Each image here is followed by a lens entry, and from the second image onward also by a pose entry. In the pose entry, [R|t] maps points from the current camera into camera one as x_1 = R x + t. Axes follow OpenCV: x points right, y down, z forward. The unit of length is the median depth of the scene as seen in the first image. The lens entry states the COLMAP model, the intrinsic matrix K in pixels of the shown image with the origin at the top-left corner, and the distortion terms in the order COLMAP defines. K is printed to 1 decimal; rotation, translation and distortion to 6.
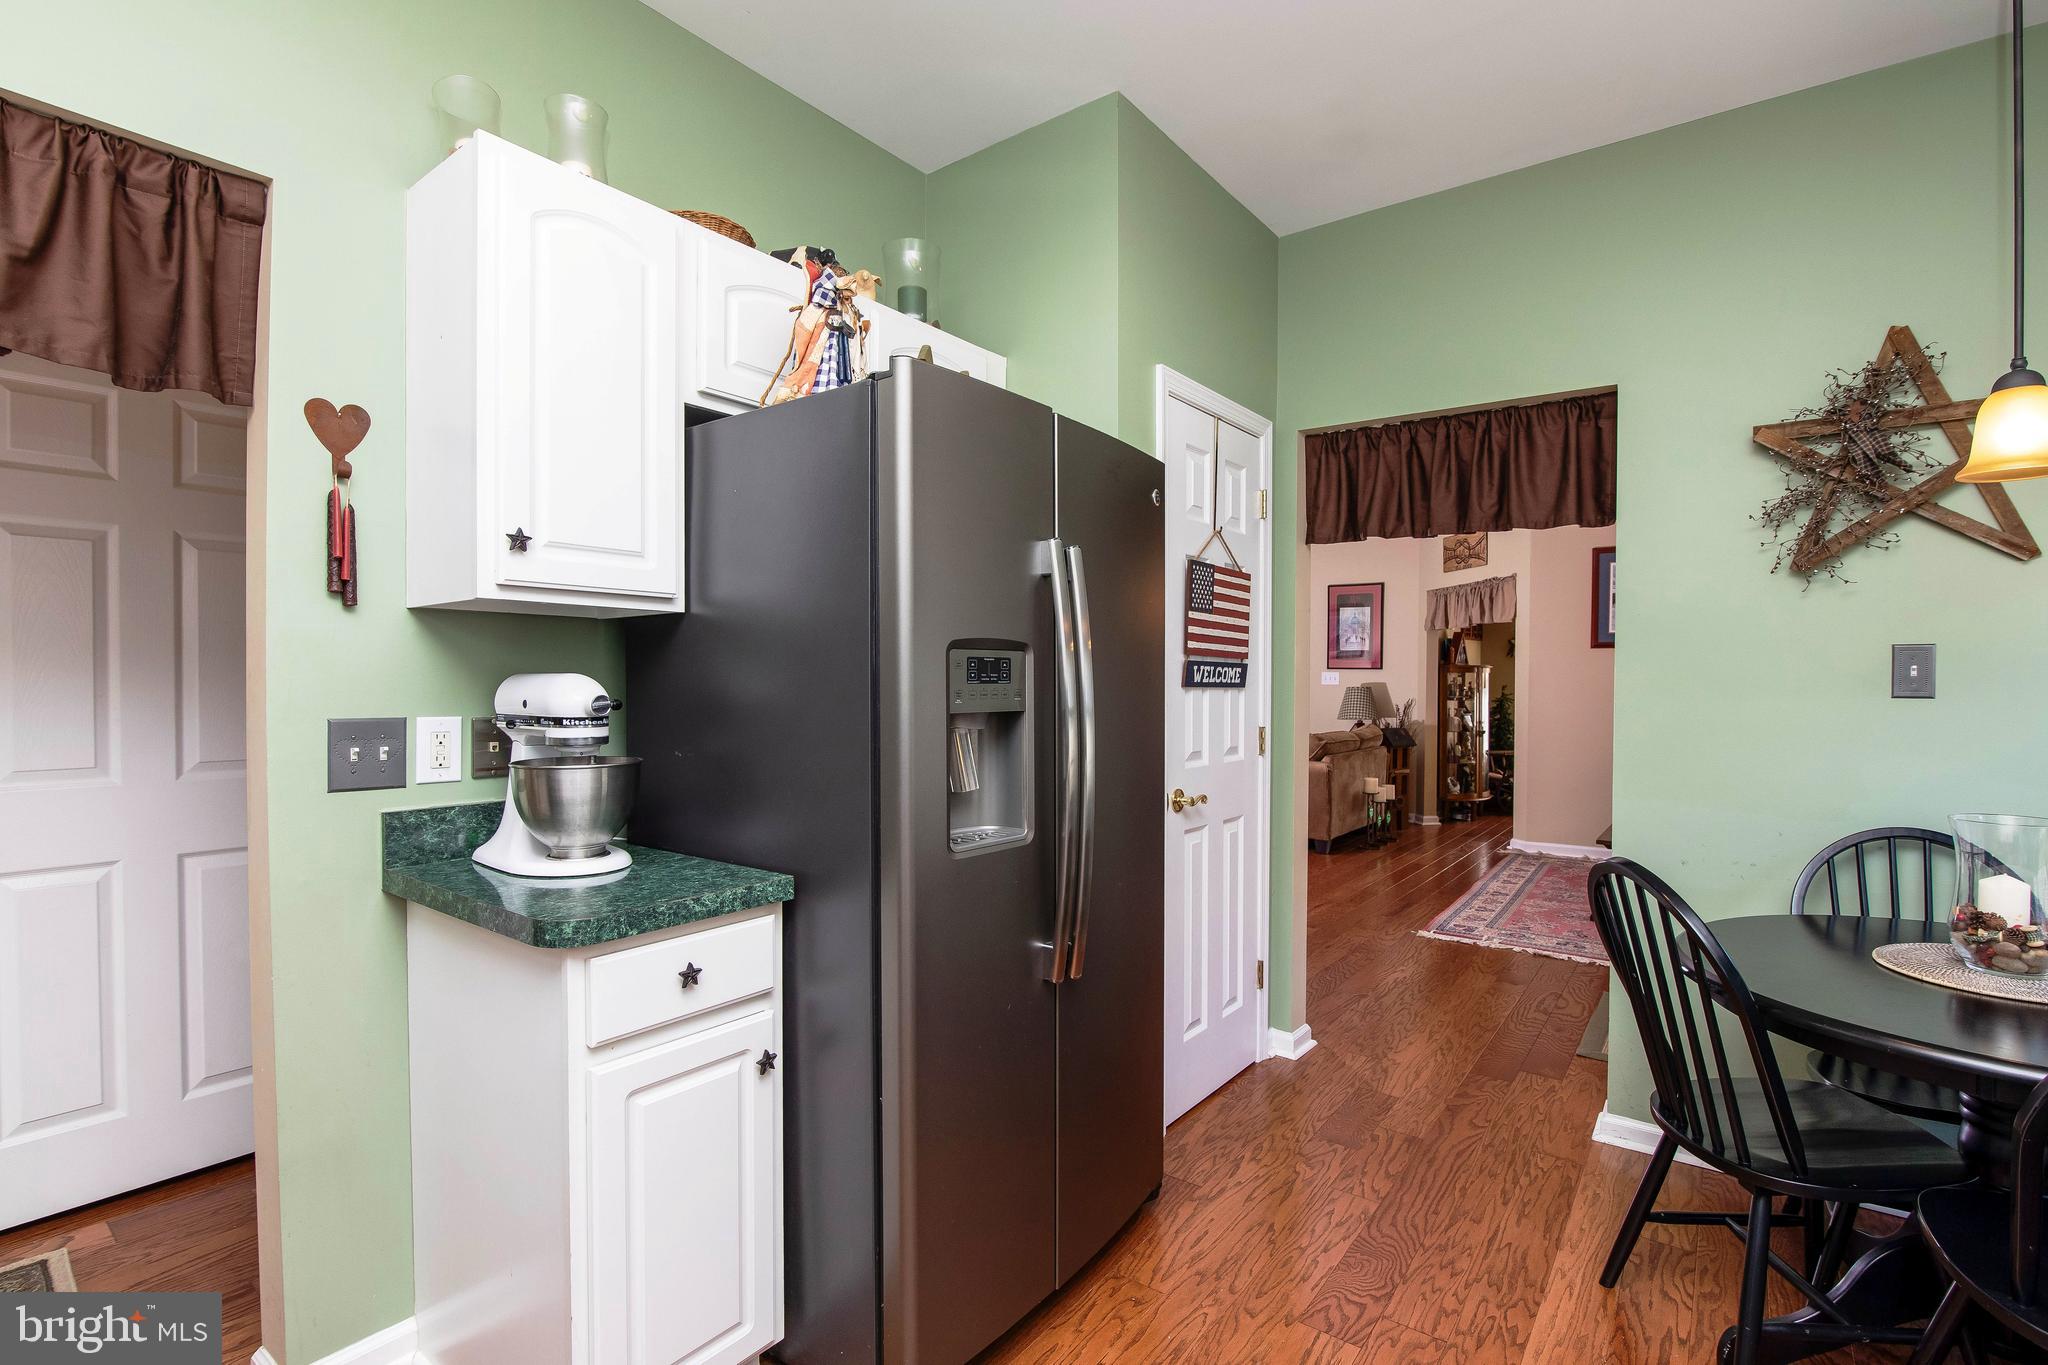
lens RADIAL K [[935.2, 0, 1022.5], [0, 935.2, 694.3], [0, 0, 1]] dist [-0.019558, 0.001599]
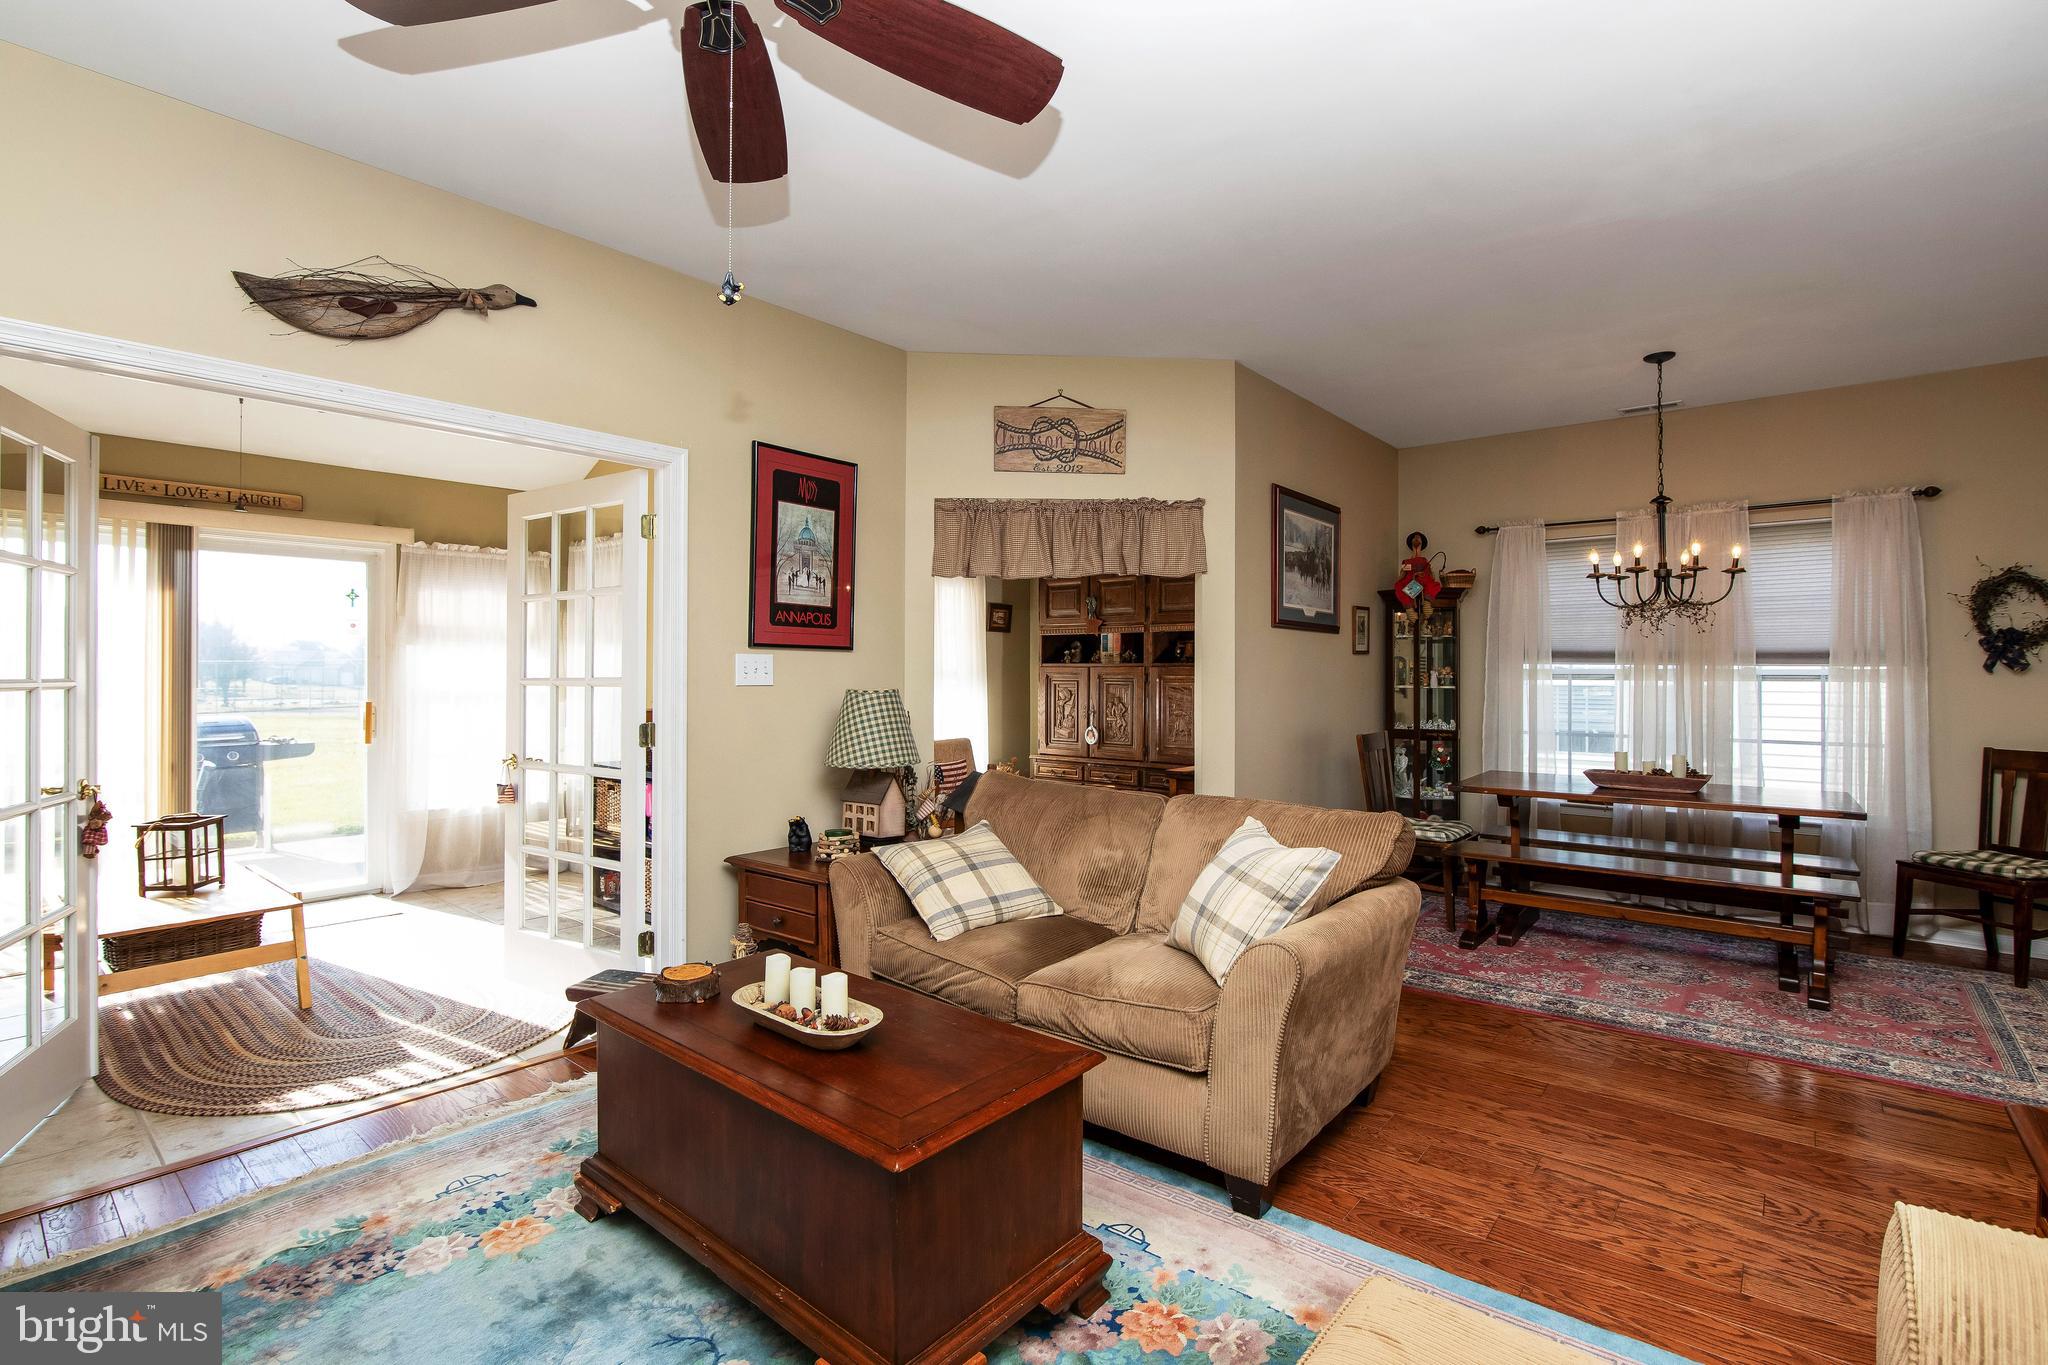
lens RADIAL K [[935.2, 0, 1016.4], [0, 935.2, 668.2], [0, 0, 1]] dist [-0.019558, 0.001599]
pose [[0.052001, -0.002485, 0.998644, -0.074608], [0.013398, 0.999909, 0.001791, -0.017594], [-0.998557, 0.013287, 0.052030, 0.909498]]
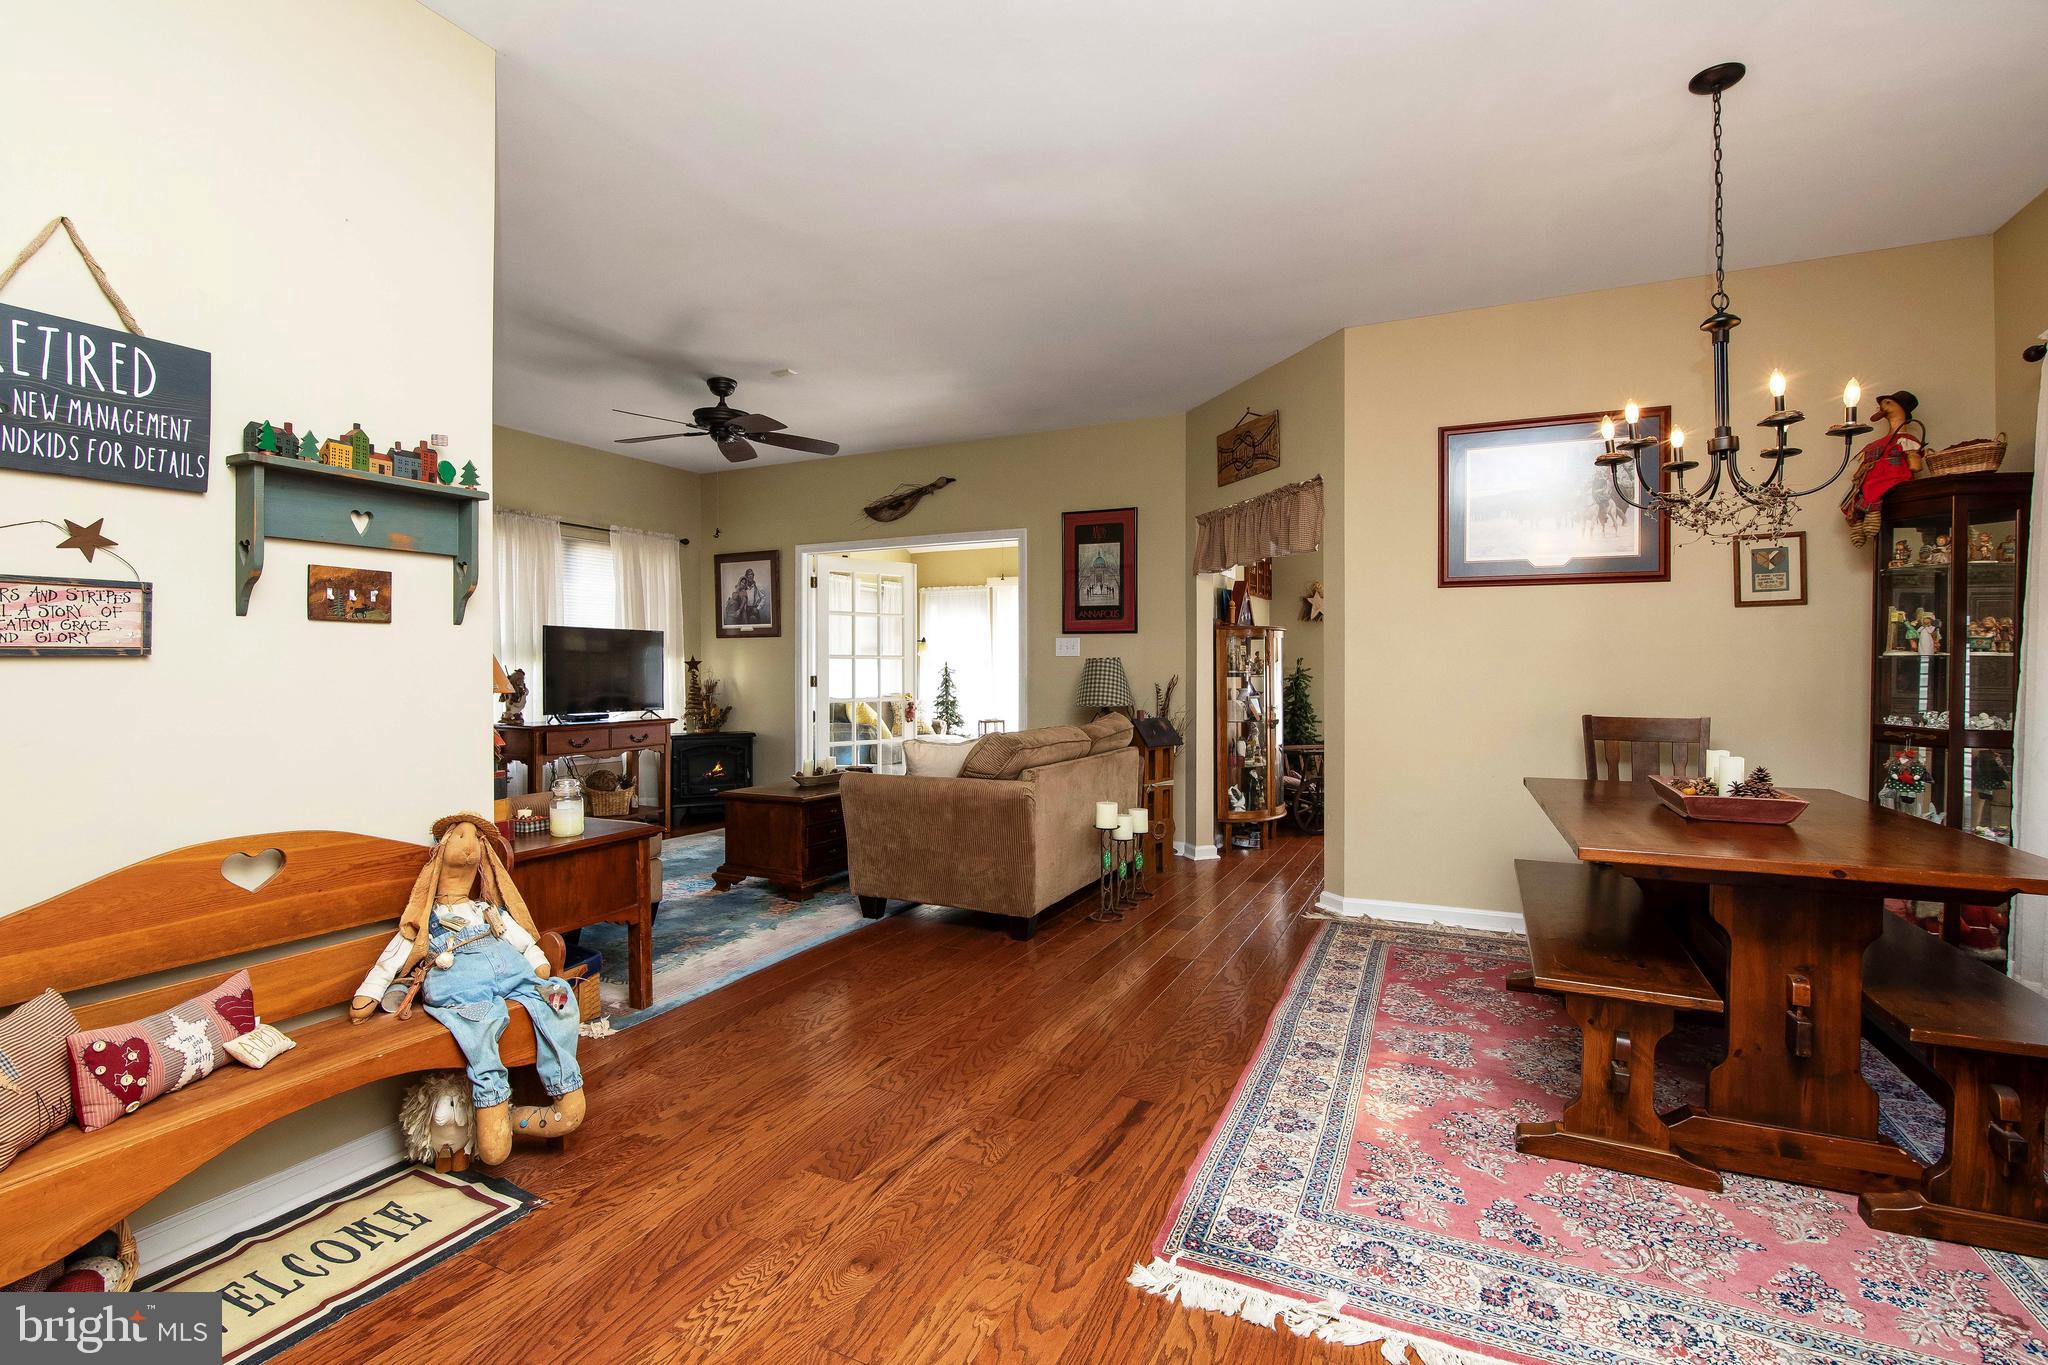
lens RADIAL K [[935.2, 0, 1013.3], [0, 935.2, 671.4], [0, 0, 1]] dist [-0.019558, 0.001599]
pose [[0.981312, -0.006584, 0.192310, 0.166042], [0.008948, 0.999895, -0.011427, 0.009181], [-0.192214, 0.012934, 0.981268, 0.347319]]
